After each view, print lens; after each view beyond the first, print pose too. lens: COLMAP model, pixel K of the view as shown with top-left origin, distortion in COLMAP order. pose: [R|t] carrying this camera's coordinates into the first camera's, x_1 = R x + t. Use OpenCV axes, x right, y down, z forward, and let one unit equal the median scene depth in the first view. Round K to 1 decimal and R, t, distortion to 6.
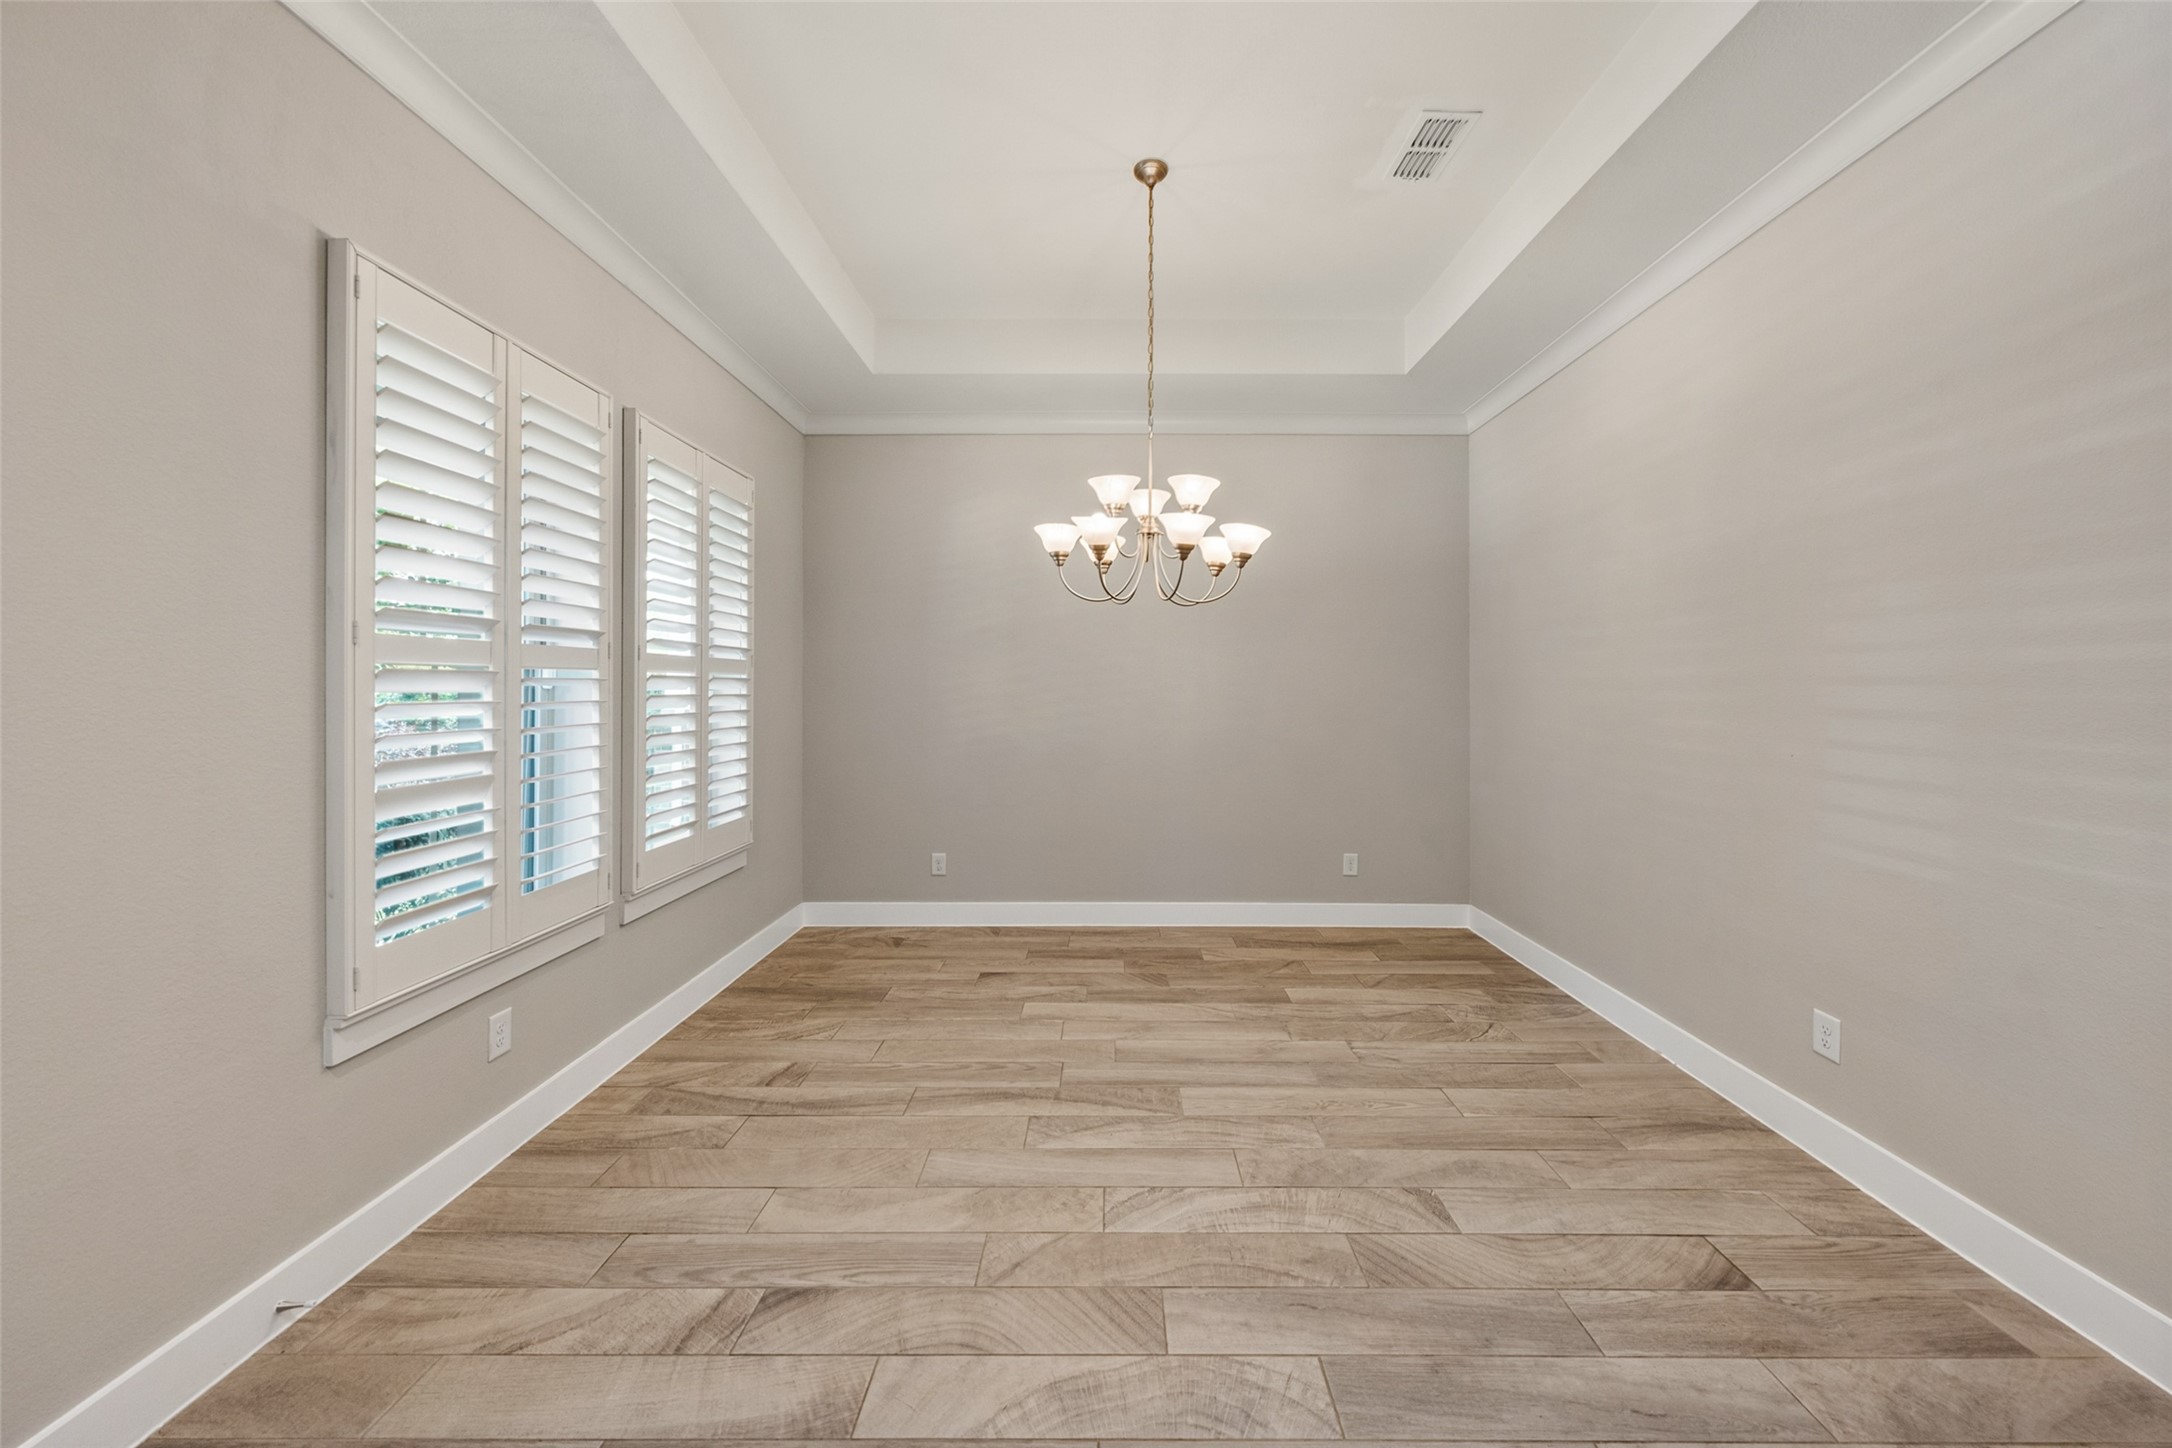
lens RADIAL K [[748.8, 0, 1099.4], [0, 748.8, 700.9], [0, 0, 1]] dist [-0.004992, -0.000200]
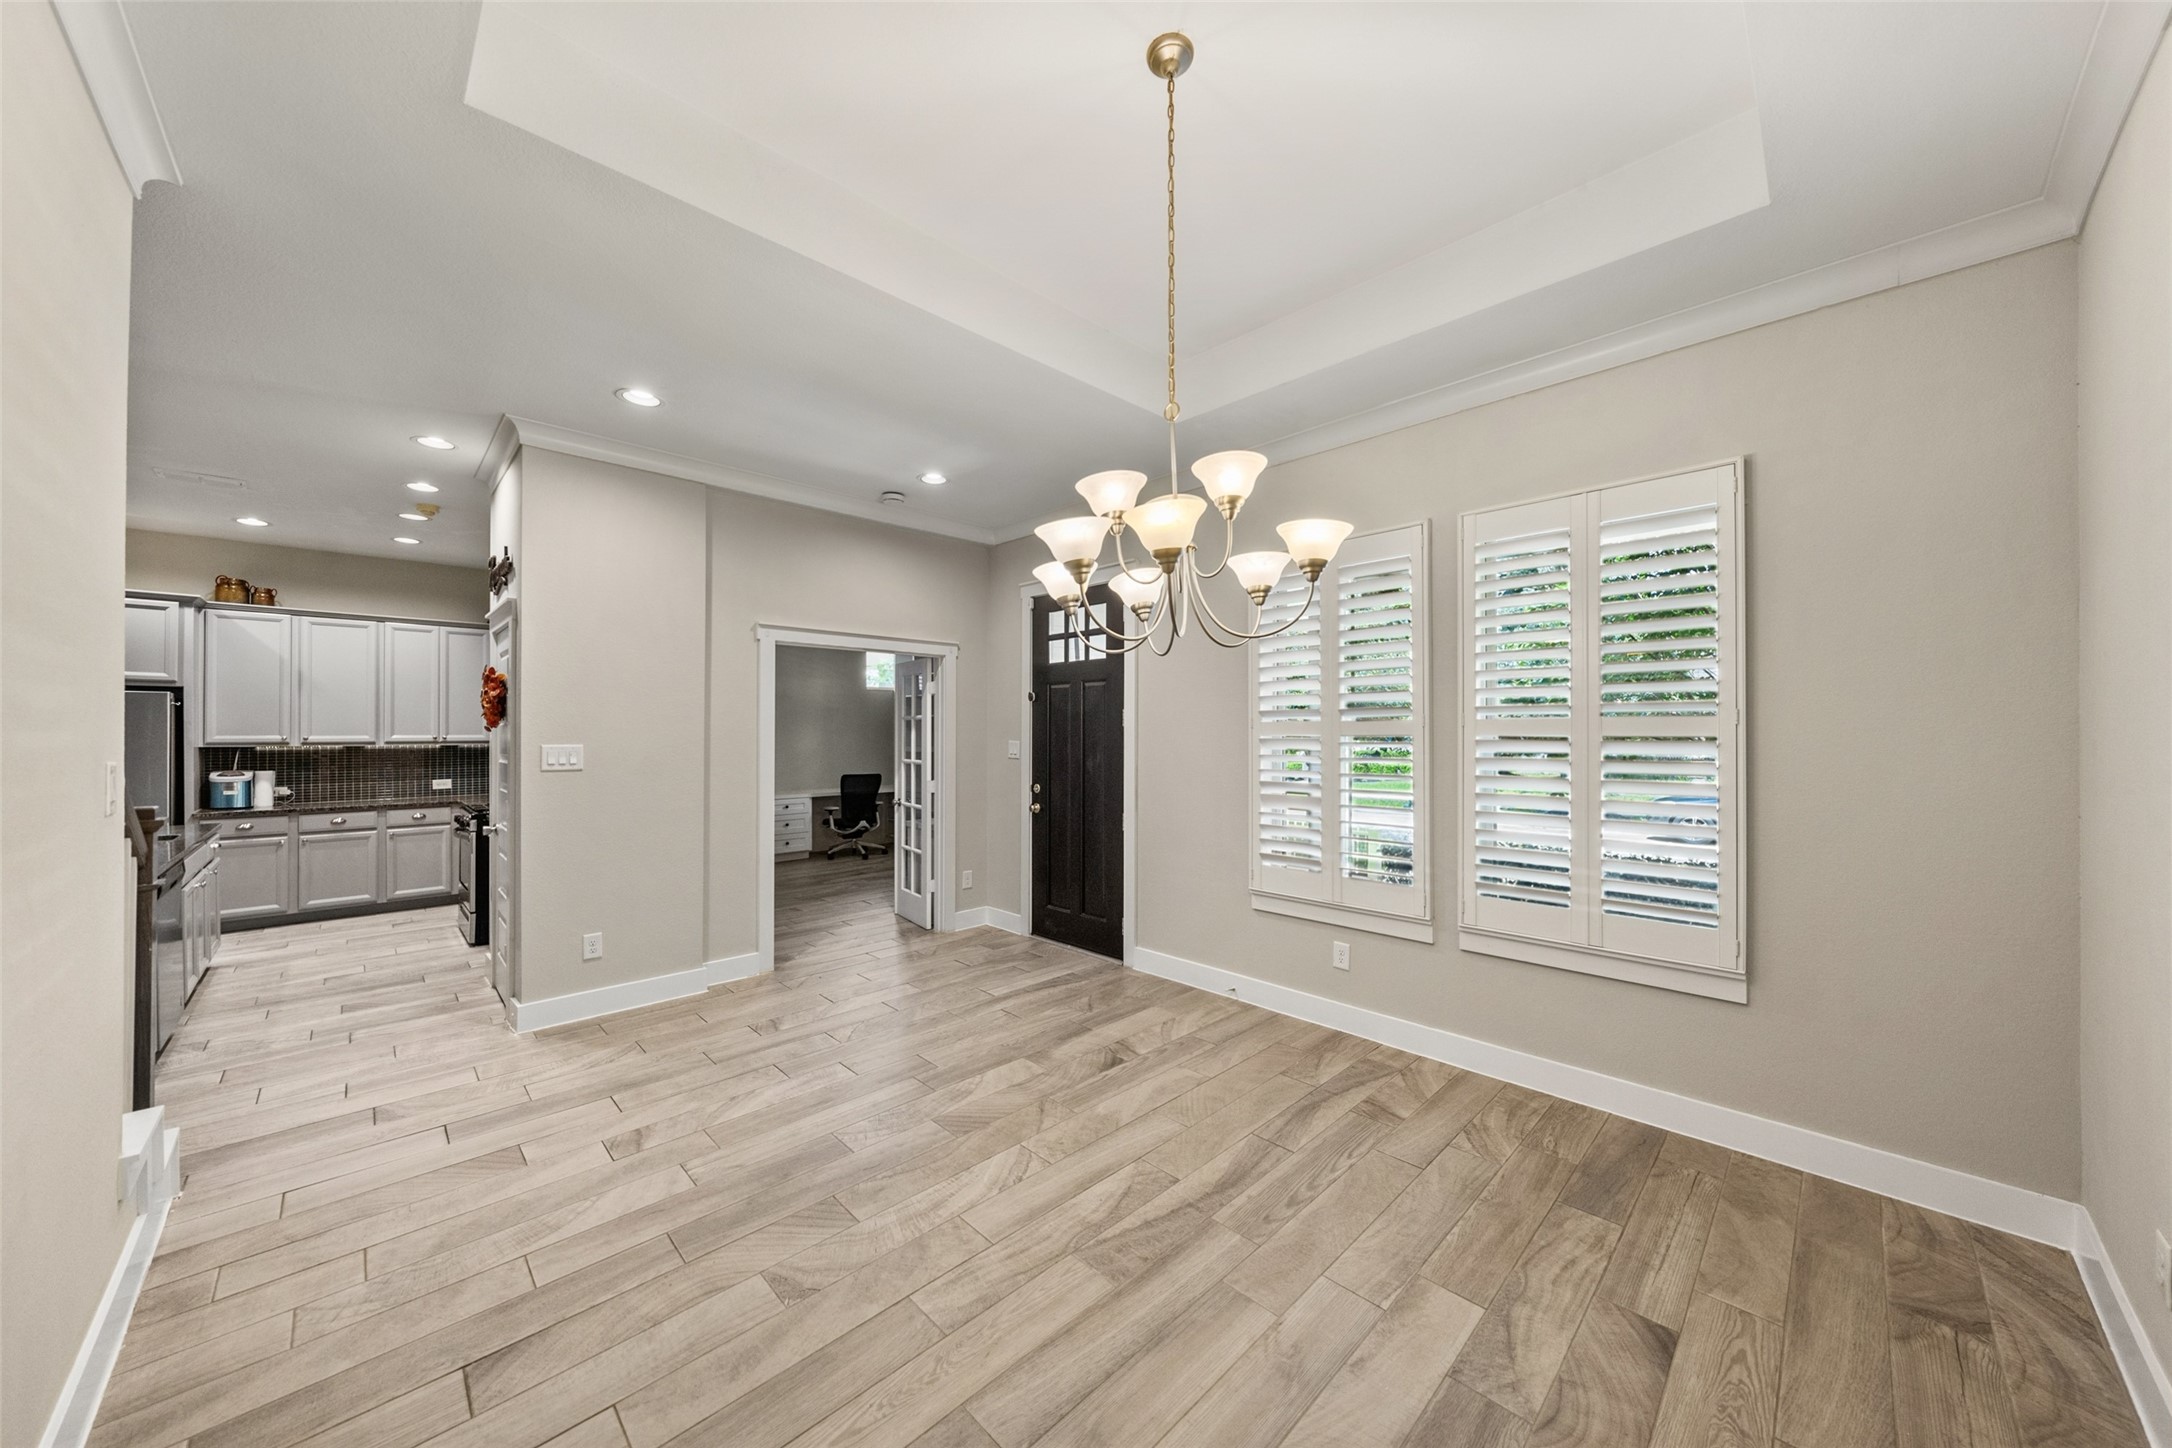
lens RADIAL K [[748.8, 0, 1081.6], [0, 748.8, 729.3], [0, 0, 1]] dist [-0.004992, -0.000200]
pose [[-0.709938, -0.002613, -0.704259, 0.692375], [-0.007494, 0.999965, 0.003844, -0.053063], [0.704224, 0.008007, -0.709932, 1.572126]]
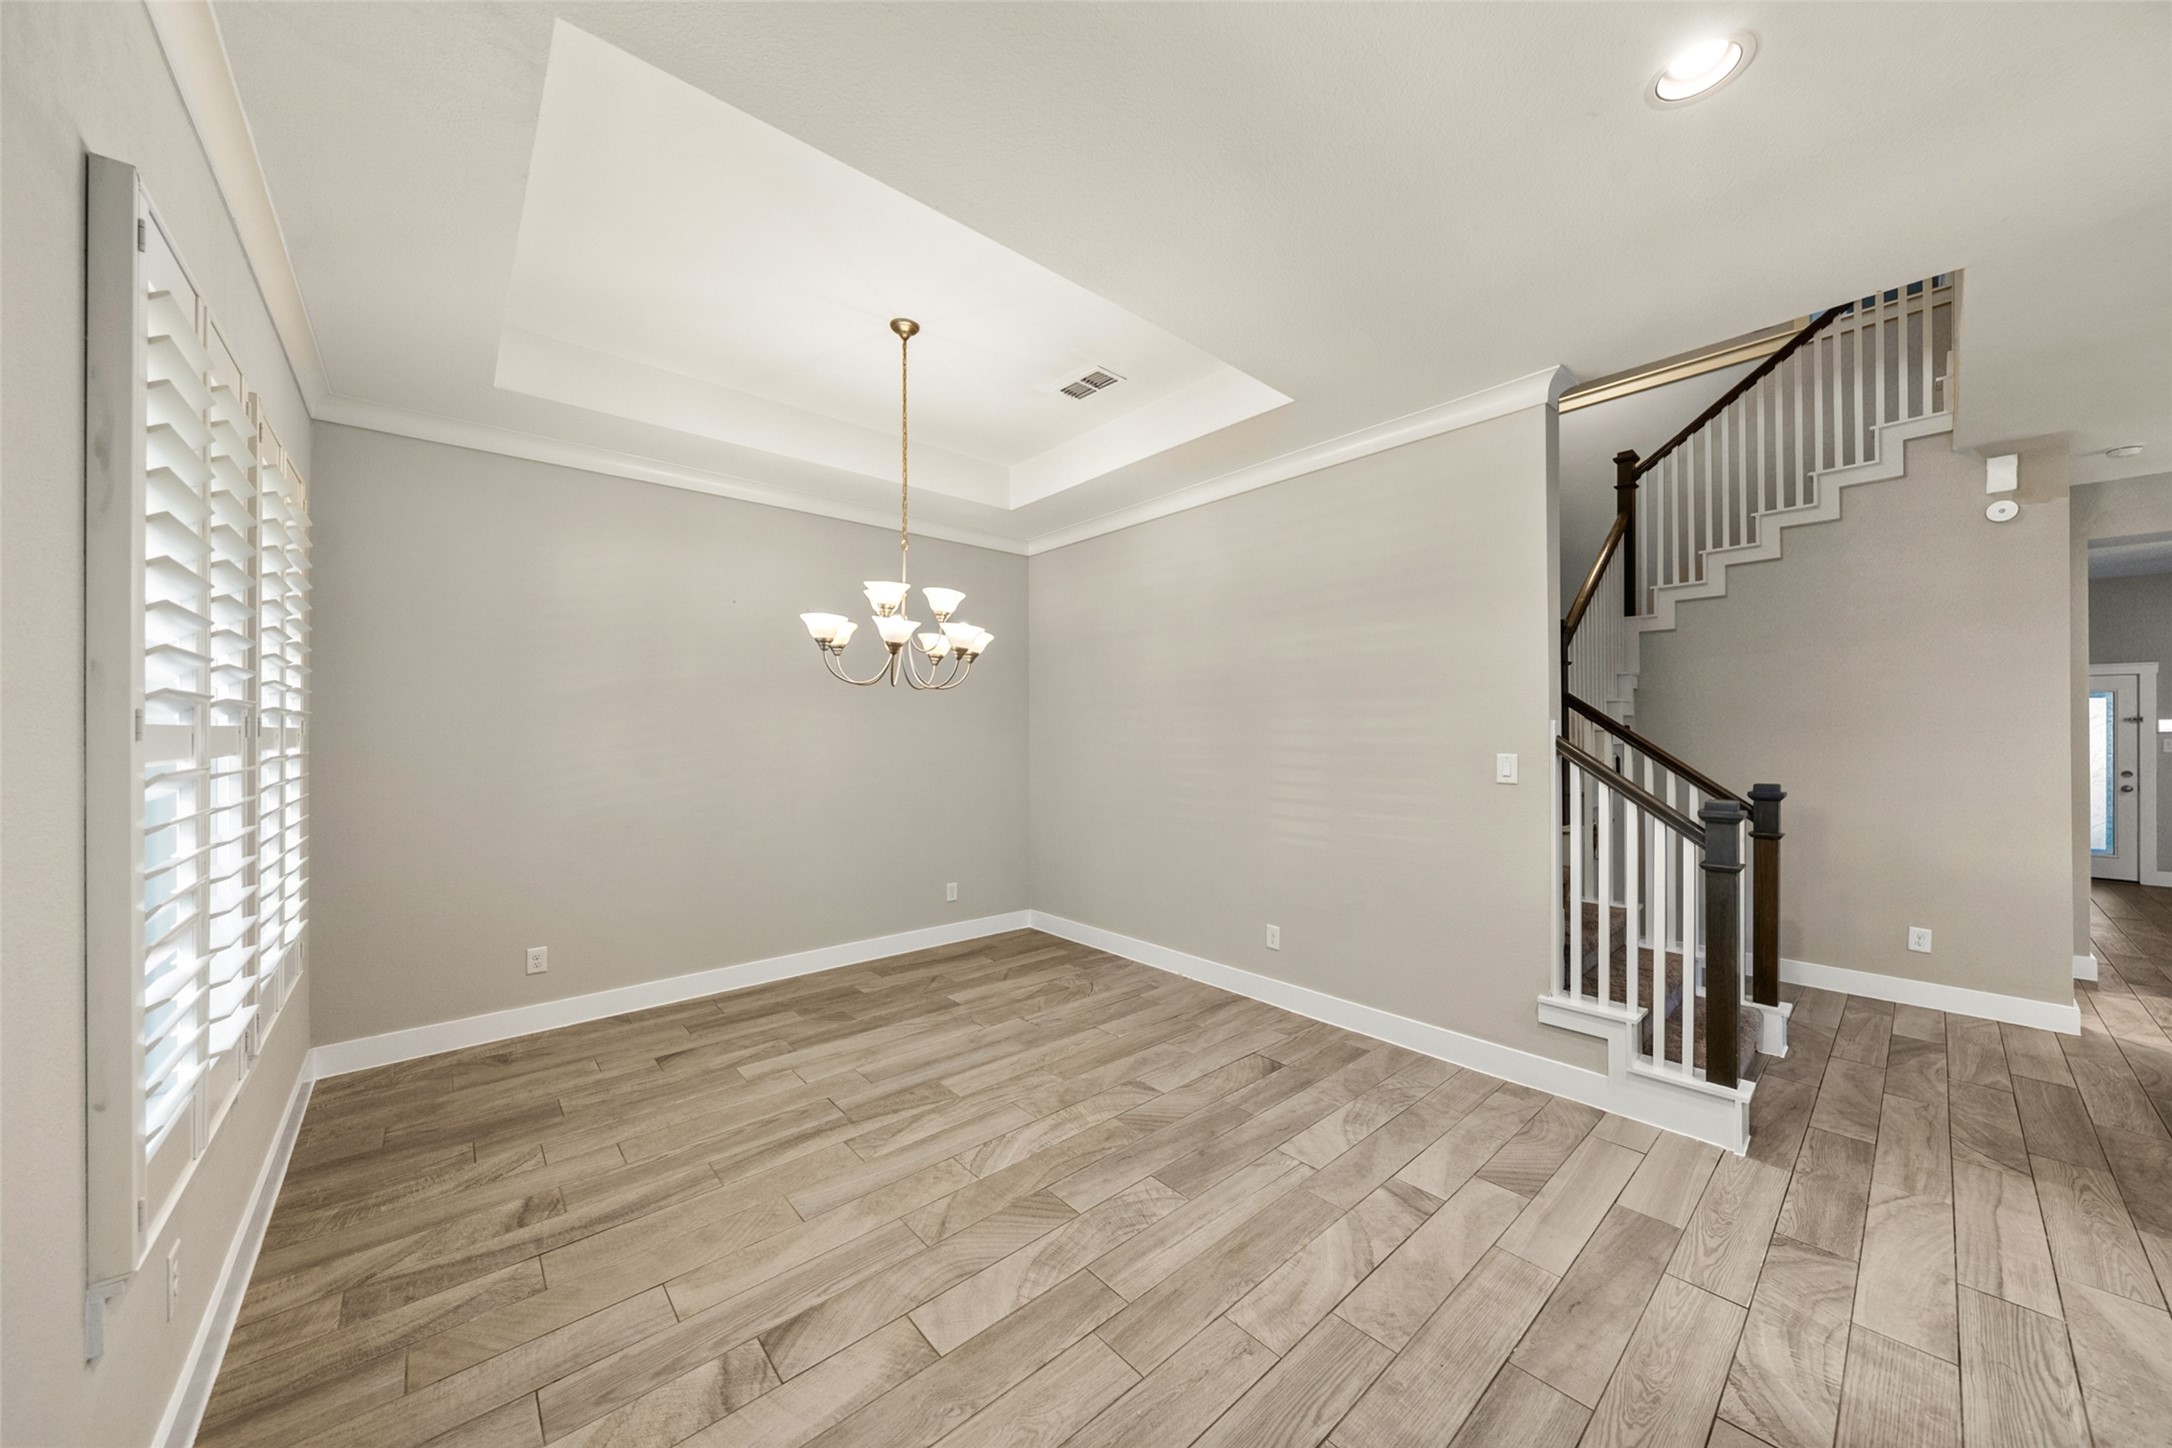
lens RADIAL K [[748.8, 0, 1072.6], [0, 748.8, 729.4], [0, 0, 1]] dist [-0.004992, -0.000200]
pose [[0.753820, -0.000072, 0.657081, -0.557058], [0.010558, 0.999872, -0.012003, -0.046492], [-0.656997, 0.015985, 0.753724, -0.082064]]
